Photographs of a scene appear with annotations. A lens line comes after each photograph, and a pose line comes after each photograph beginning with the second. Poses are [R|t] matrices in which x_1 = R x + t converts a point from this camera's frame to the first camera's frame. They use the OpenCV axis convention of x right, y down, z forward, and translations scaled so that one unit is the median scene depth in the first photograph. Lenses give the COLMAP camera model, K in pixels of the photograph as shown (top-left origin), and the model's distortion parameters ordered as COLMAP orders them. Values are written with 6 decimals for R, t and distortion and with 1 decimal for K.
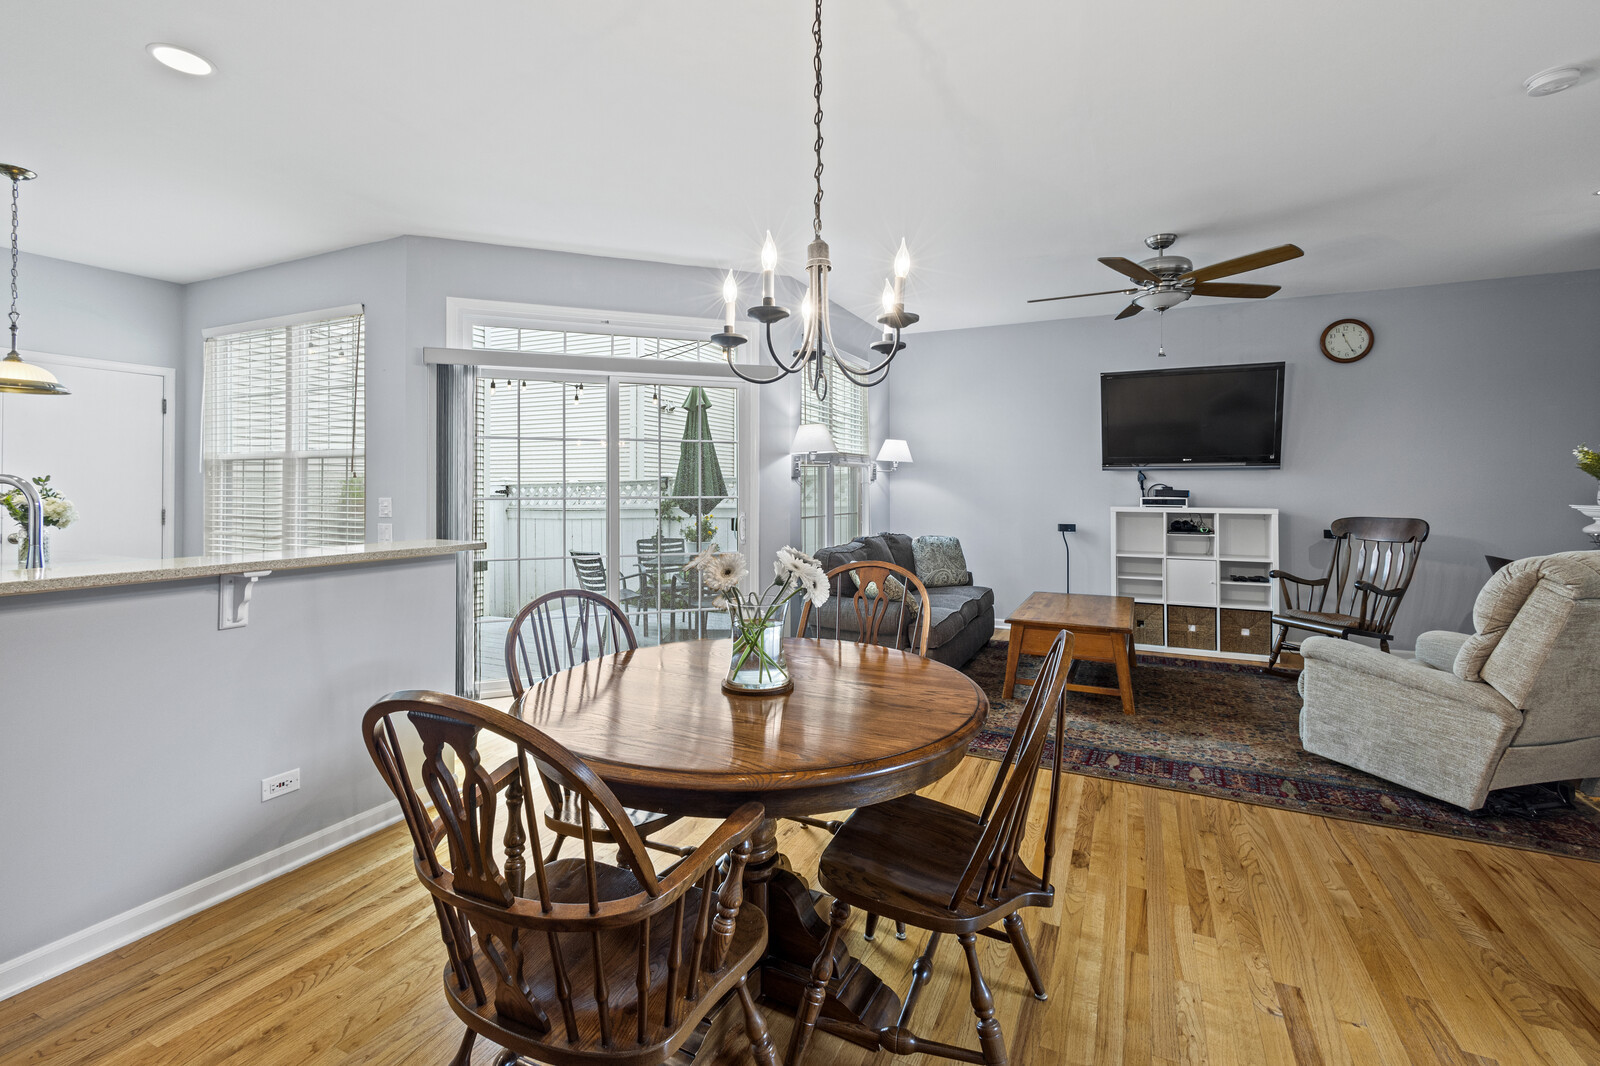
lens RADIAL K [[696.5, 0, 813.2], [0, 696.5, 484.1], [0, 0, 1]] dist [-0.010481, 0.001725]
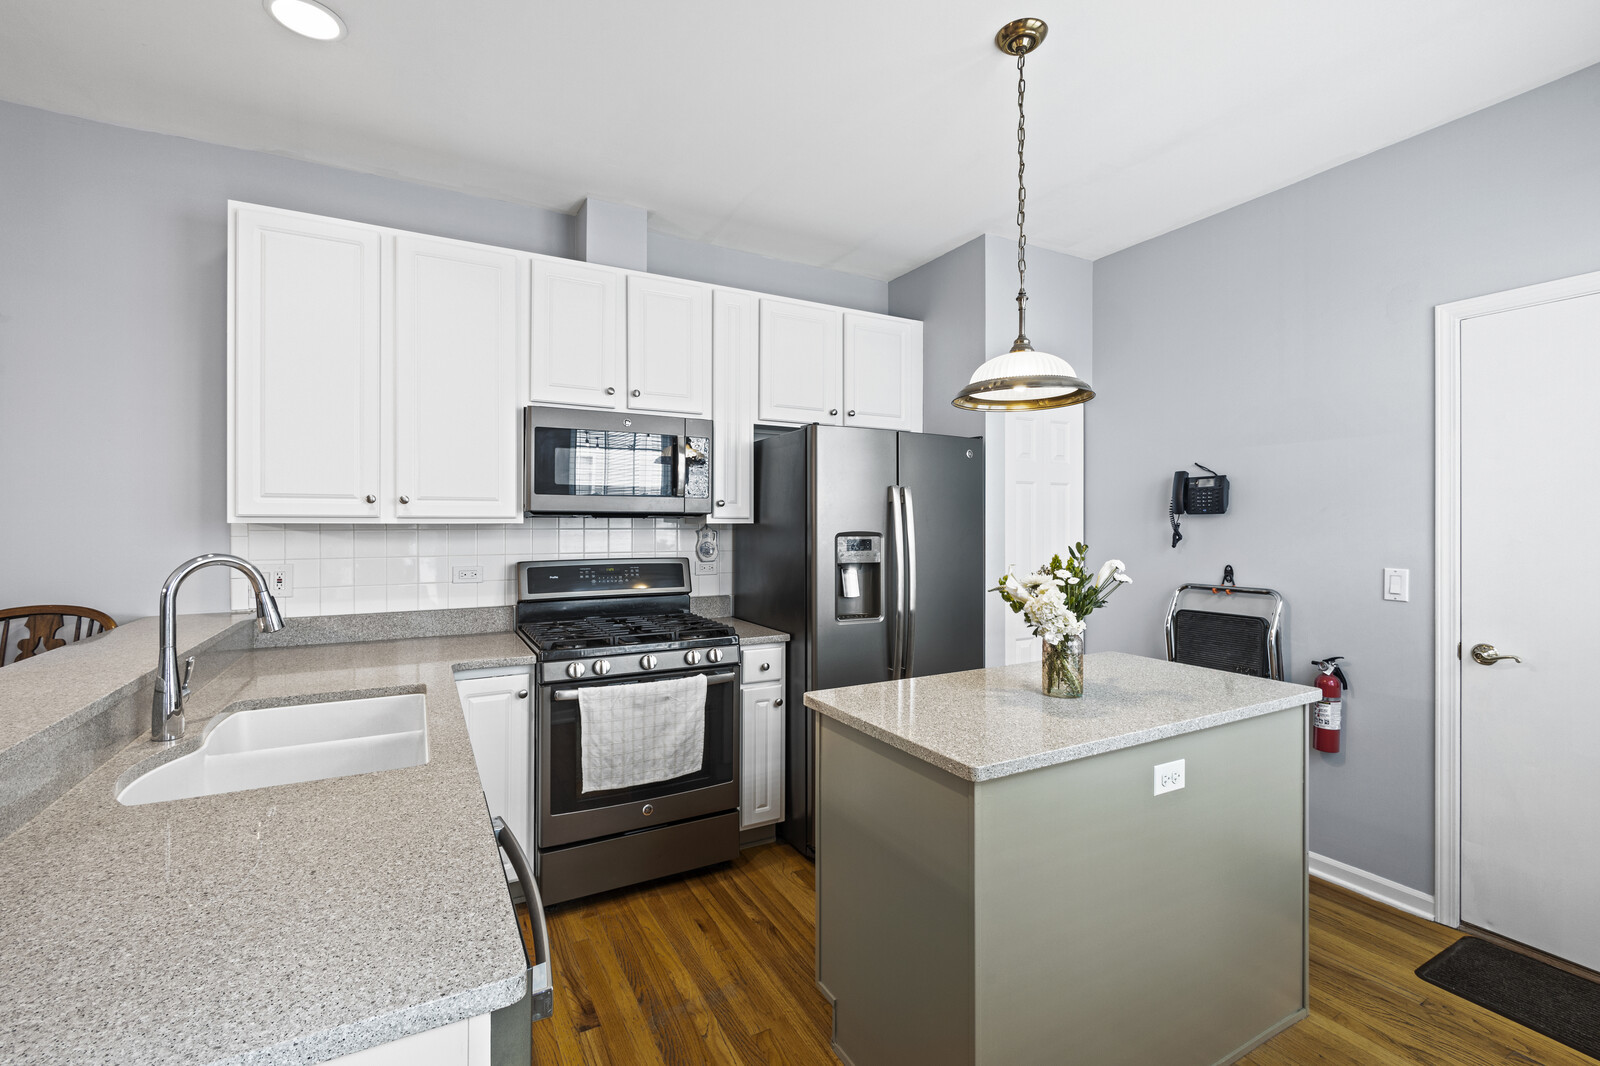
lens RADIAL K [[696.5, 0, 800.2], [0, 696.5, 524.5], [0, 0, 1]] dist [-0.010481, 0.001725]
pose [[-0.600634, -0.003488, -0.799517, -0.558256], [0.001976, 0.999981, -0.005846, -0.023783], [0.799522, -0.005091, -0.600615, 1.208750]]
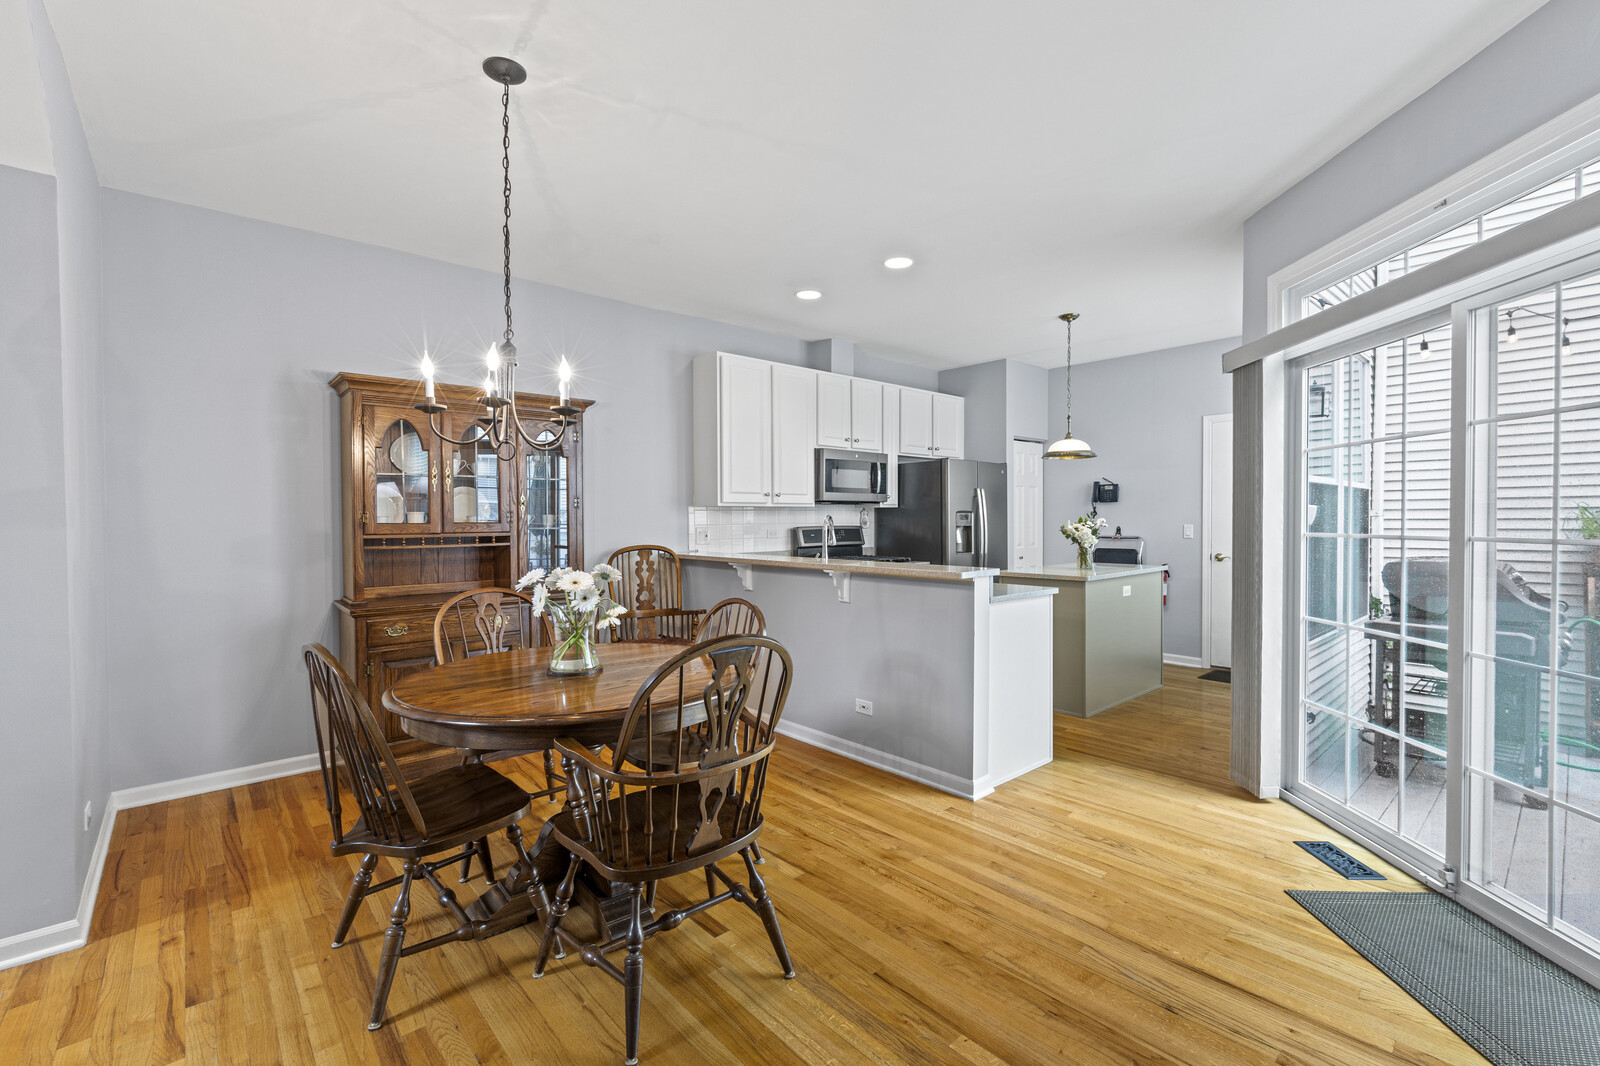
lens RADIAL K [[696.5, 0, 801.3], [0, 696.5, 527.7], [0, 0, 1]] dist [-0.010481, 0.001725]
pose [[-0.405985, 0.012541, -0.913794, 0.533347], [0.008184, 0.999916, 0.010087, 0.003108], [0.913843, -0.003384, -0.406053, 1.085569]]
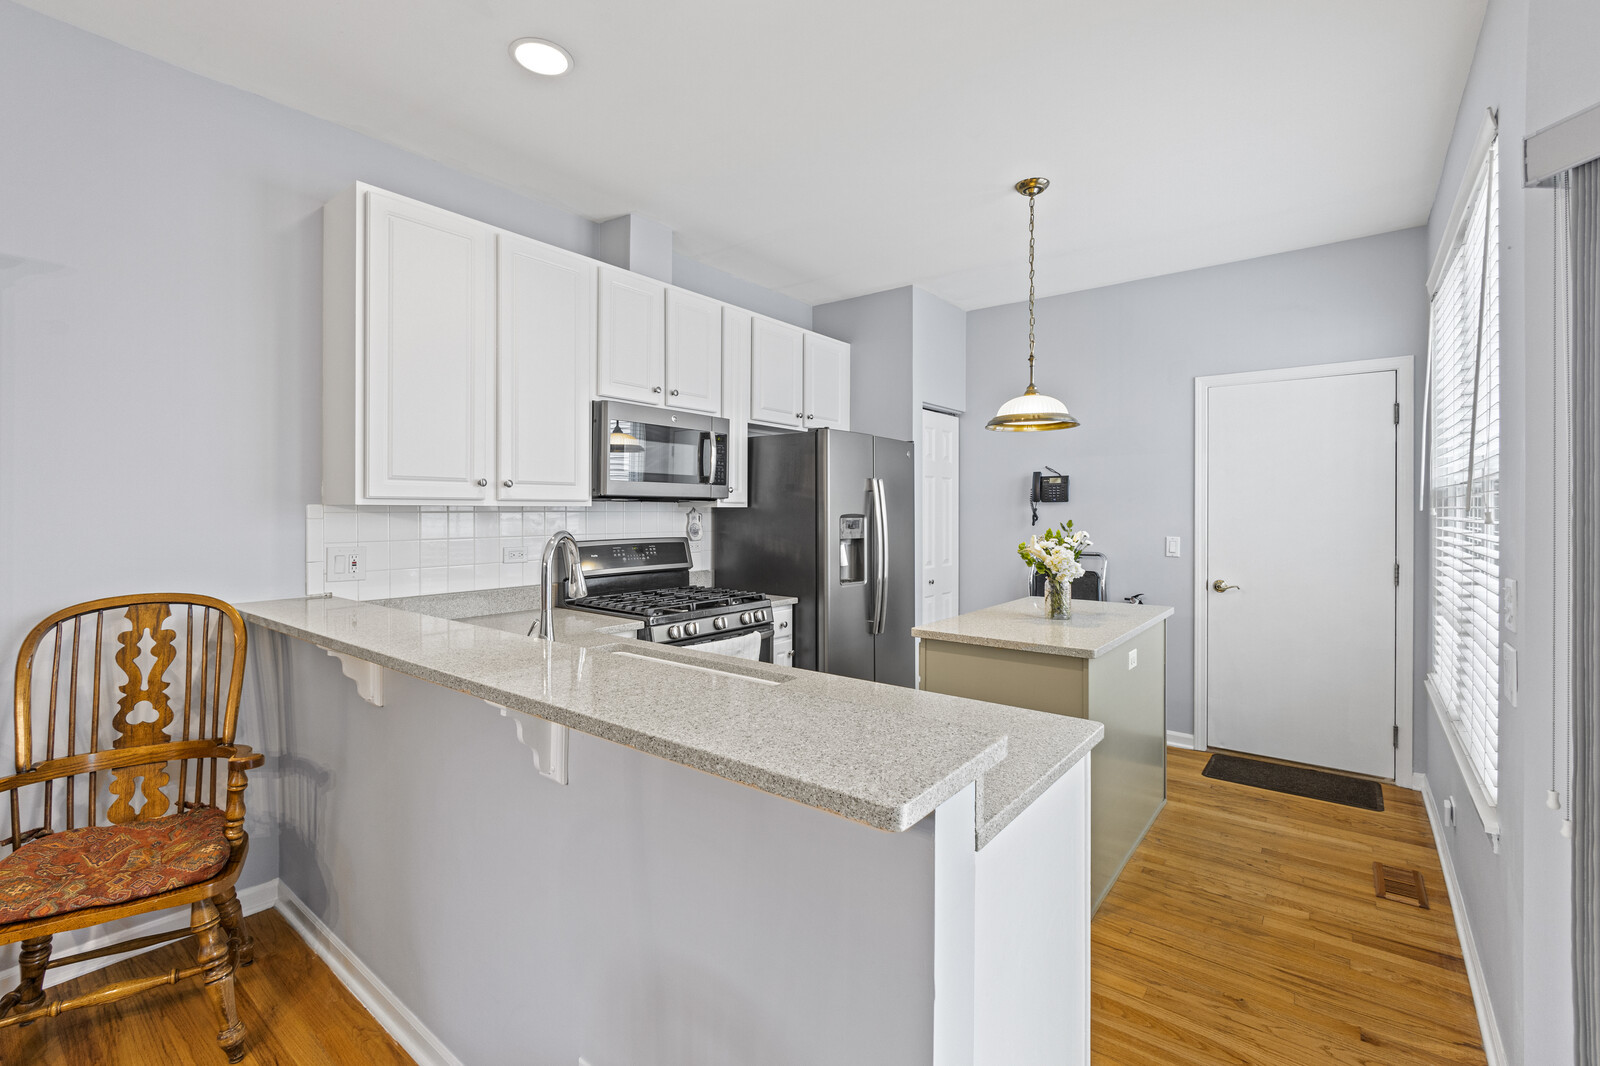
lens RADIAL K [[696.5, 0, 796.4], [0, 696.5, 511.5], [0, 0, 1]] dist [-0.010481, 0.001725]
pose [[-0.244916, -0.000986, -0.969544, -0.192499], [0.000822, 0.999999, -0.001224, -0.022510], [0.969544, -0.001096, -0.244915, 0.922956]]
